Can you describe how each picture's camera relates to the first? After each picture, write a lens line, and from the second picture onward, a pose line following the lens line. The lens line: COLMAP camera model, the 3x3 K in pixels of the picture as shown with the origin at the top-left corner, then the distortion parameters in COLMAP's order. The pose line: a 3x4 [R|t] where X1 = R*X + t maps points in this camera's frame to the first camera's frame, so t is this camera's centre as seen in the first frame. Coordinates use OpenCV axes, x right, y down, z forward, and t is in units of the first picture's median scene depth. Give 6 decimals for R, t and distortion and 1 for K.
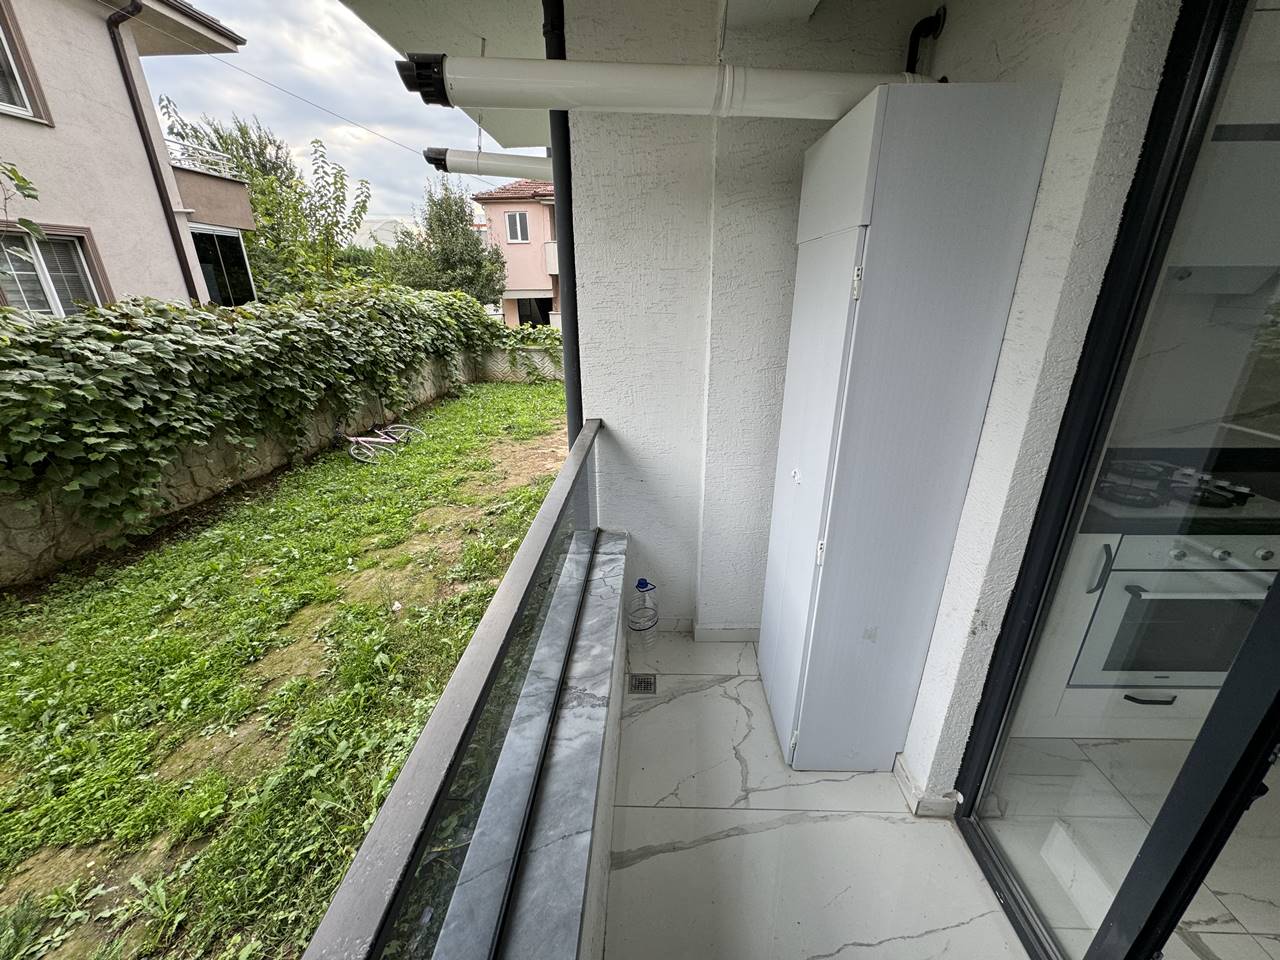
lens RADIAL K [[508.7, 0, 641.1], [0, 508.7, 478.6], [0, 0, 1]] dist [-0.003993, 0.000970]
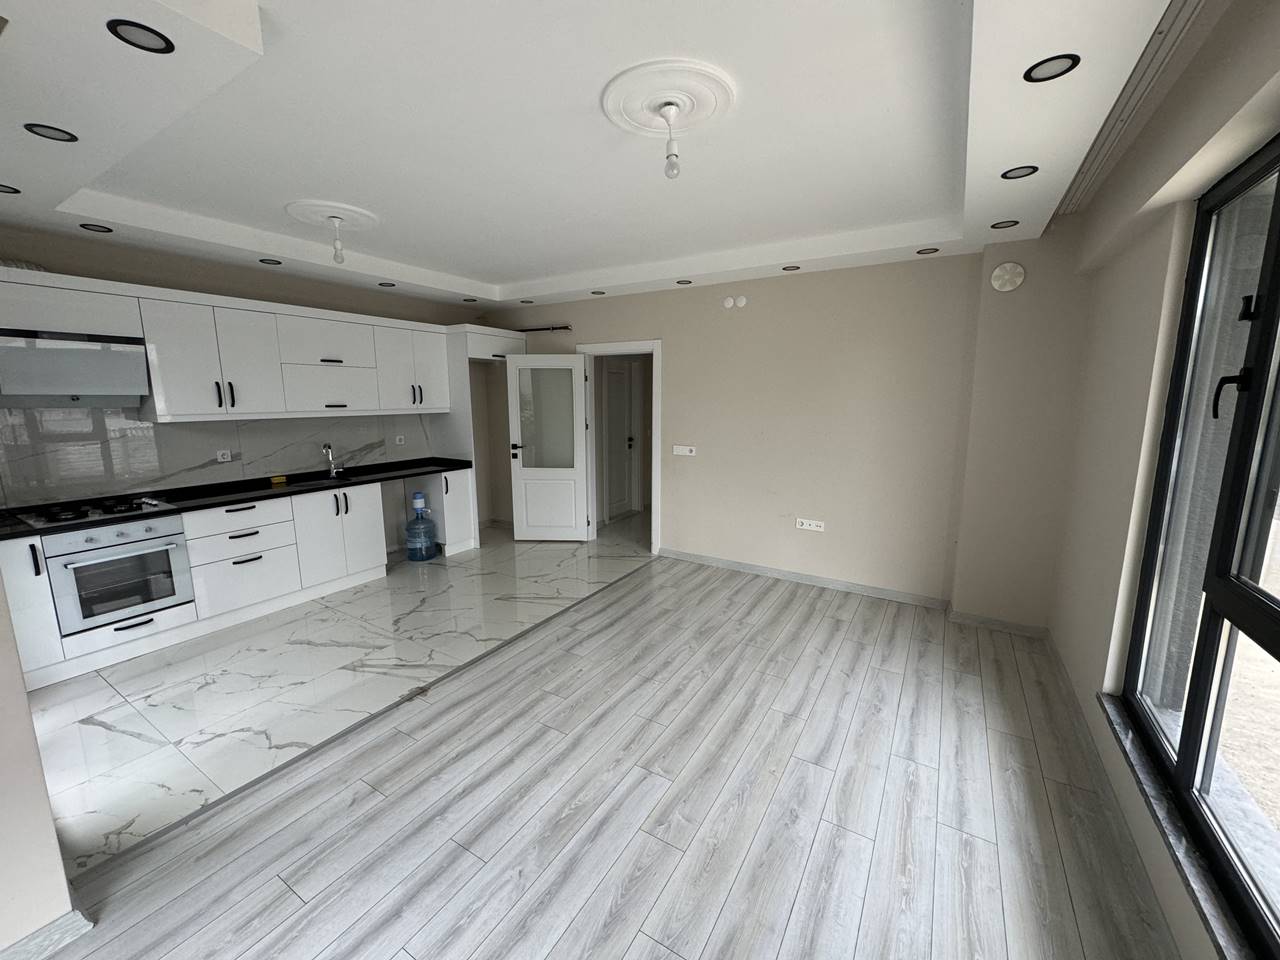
lens RADIAL K [[508.7, 0, 641.6], [0, 508.7, 482.5], [0, 0, 1]] dist [-0.003993, 0.000970]
pose [[0.492860, -0.140593, 0.858675, 0.156914], [0.305325, 0.952051, -0.019368, 0.193839], [-0.814779, 0.271720, 0.512155, -0.532102]]
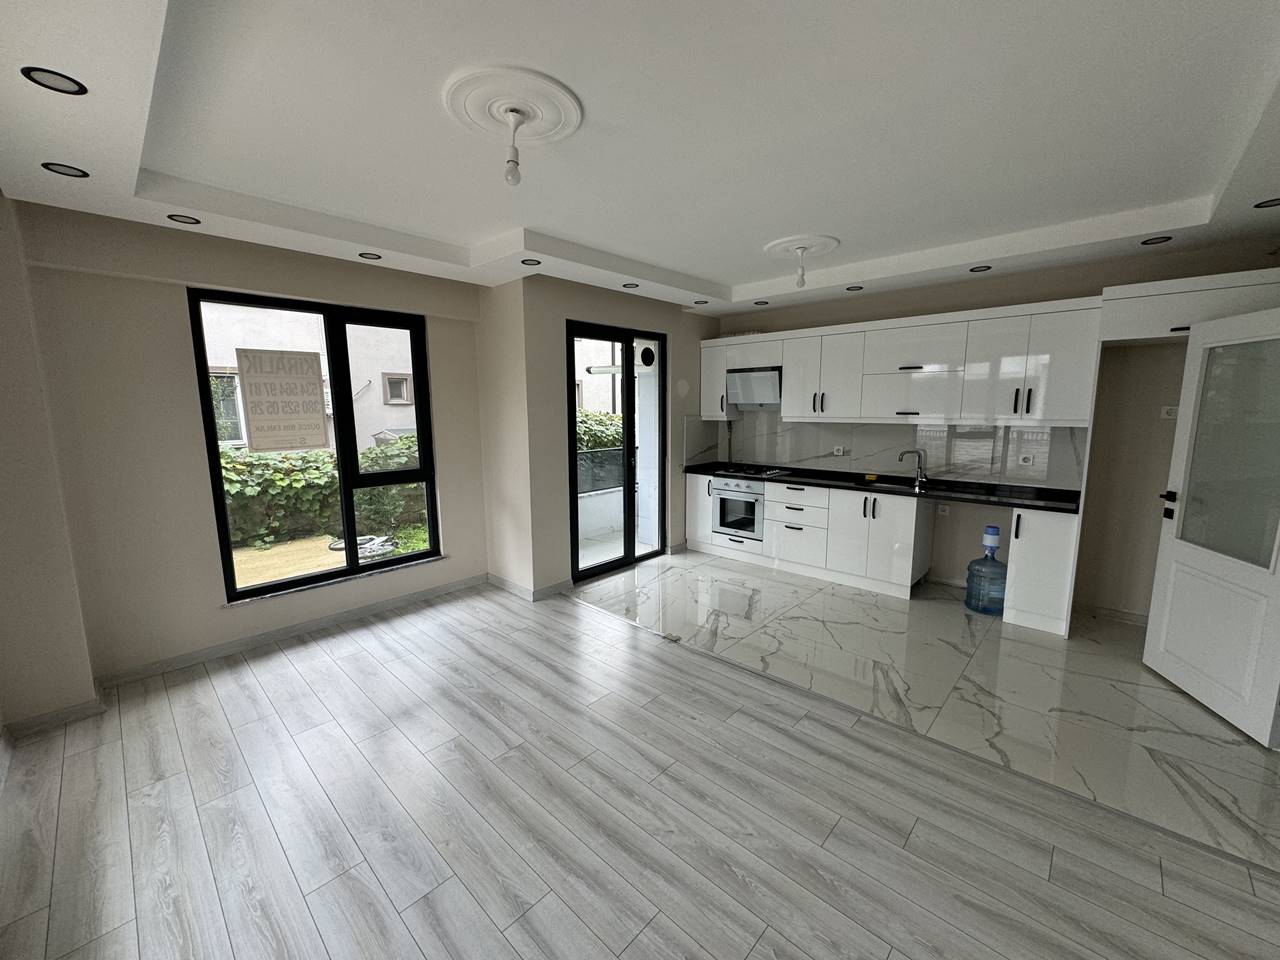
lens RADIAL K [[508.7, 0, 638.6], [0, 508.7, 480.1], [0, 0, 1]] dist [-0.003993, 0.000970]
pose [[0.746755, 0.098674, -0.657739, 0.903063], [-0.235153, 0.964230, -0.122325, 0.213471], [0.622142, 0.246016, 0.743247, -0.589916]]
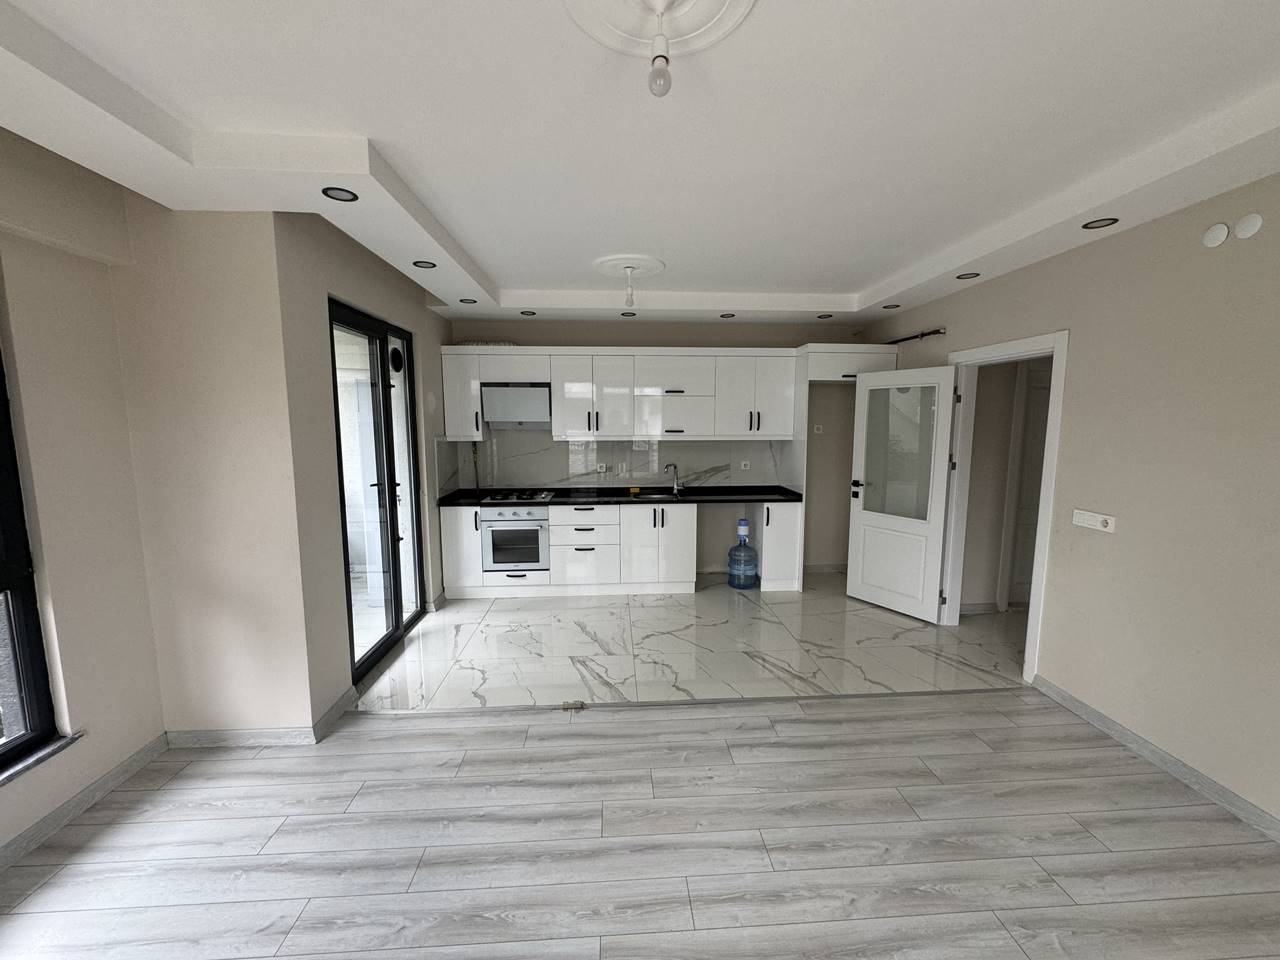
lens RADIAL K [[508.7, 0, 639.7], [0, 508.7, 480.9], [0, 0, 1]] dist [-0.003993, 0.000970]
pose [[0.996107, -0.004448, 0.088044, 0.511674], [0.025544, 0.970445, -0.239968, 0.219167], [-0.084374, 0.241283, 0.966780, -0.614992]]
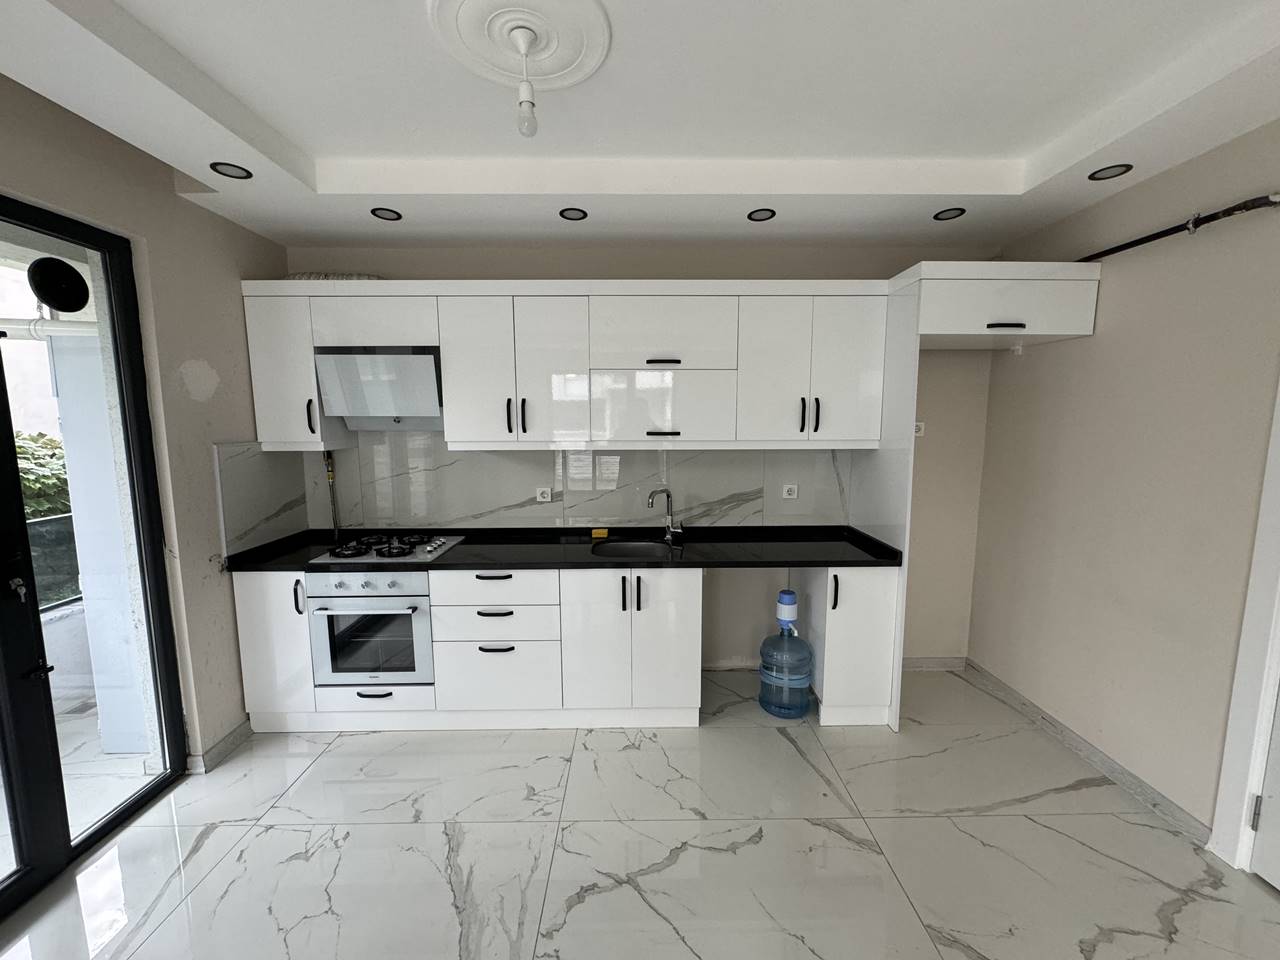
lens RADIAL K [[508.7, 0, 640.5], [0, 508.7, 480.7], [0, 0, 1]] dist [-0.003993, 0.000970]
pose [[0.999163, -0.001051, 0.040899, 0.618779], [0.010853, 0.970665, -0.240191, 0.071833], [-0.039447, 0.240434, 0.969864, -0.209622]]
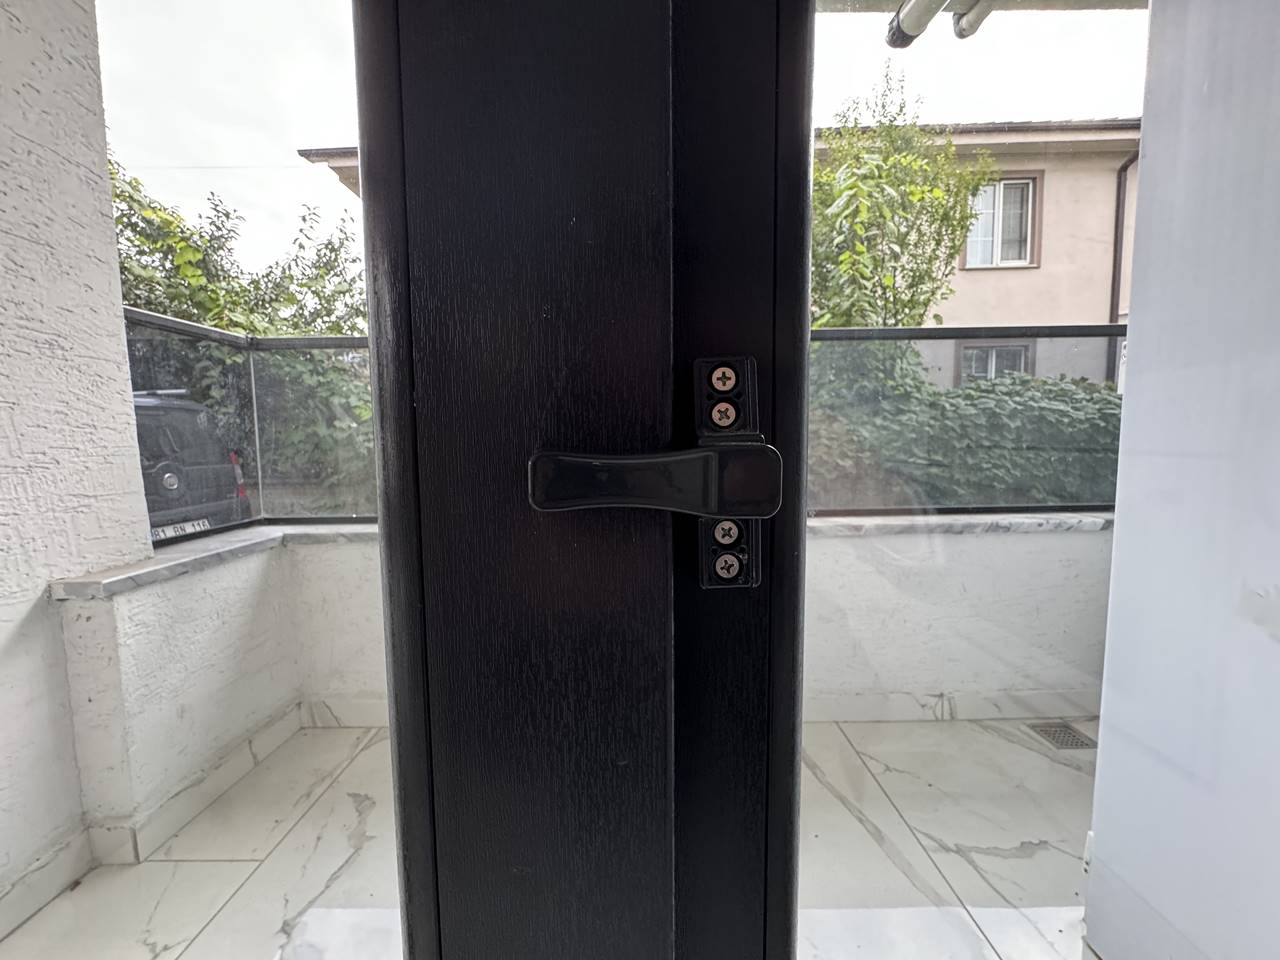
lens RADIAL K [[508.7, 0, 638.6], [0, 508.7, 480.5], [0, 0, 1]] dist [-0.003993, 0.000970]
pose [[0.033261, 0.096597, -0.994768, 0.241071], [-0.342670, 0.936091, 0.079442, 0.108206], [0.938867, 0.338235, 0.064236, 0.172361]]
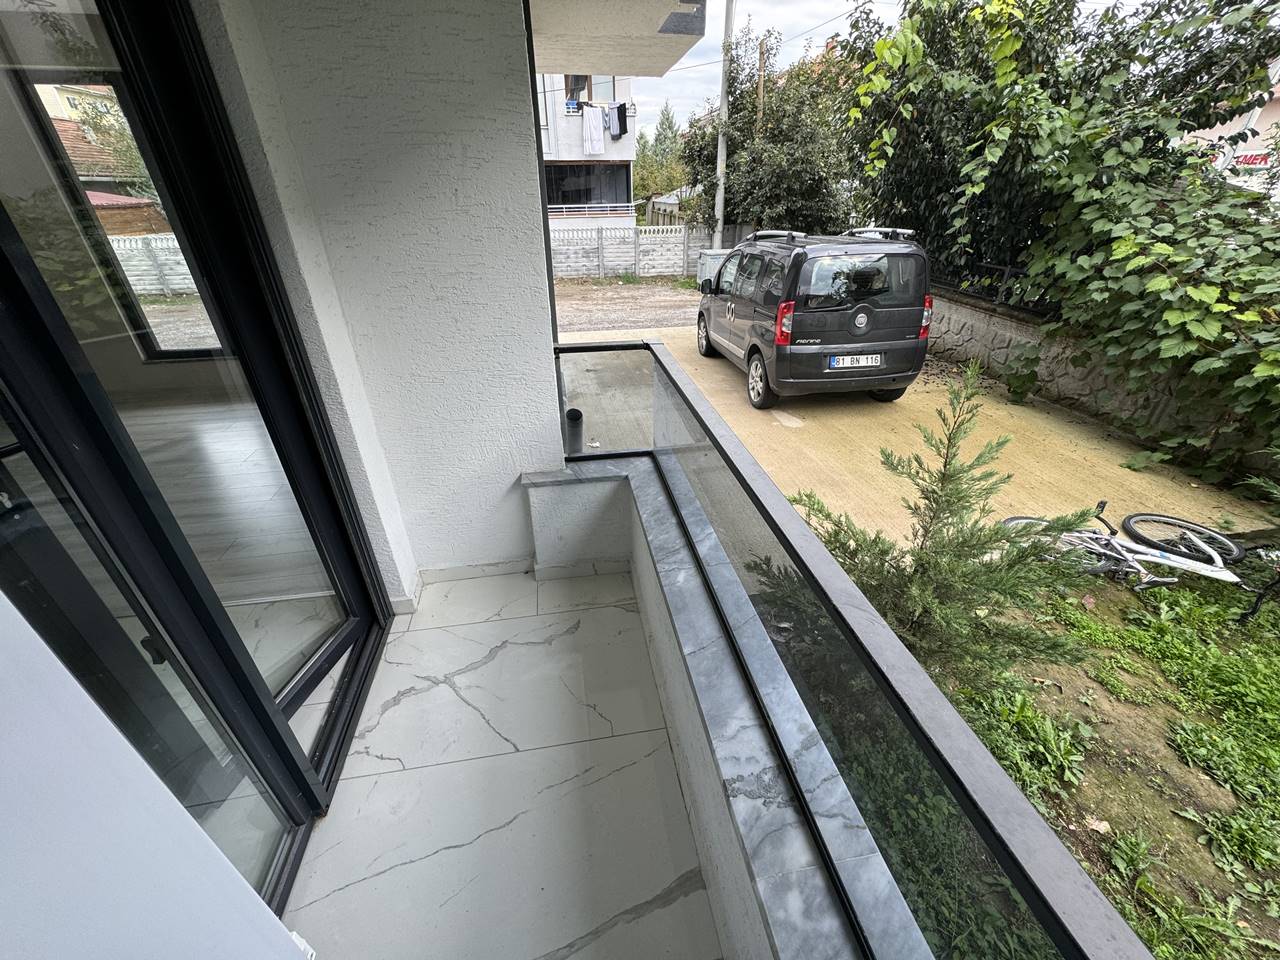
lens RADIAL K [[508.7, 0, 645.5], [0, 508.7, 481.5], [0, 0, 1]] dist [-0.003993, 0.000970]
pose [[-0.978491, 0.111723, -0.173419, 0.035755], [-0.063872, 0.635263, 0.769650, -0.115784], [0.196154, 0.764172, -0.614463, 0.301985]]
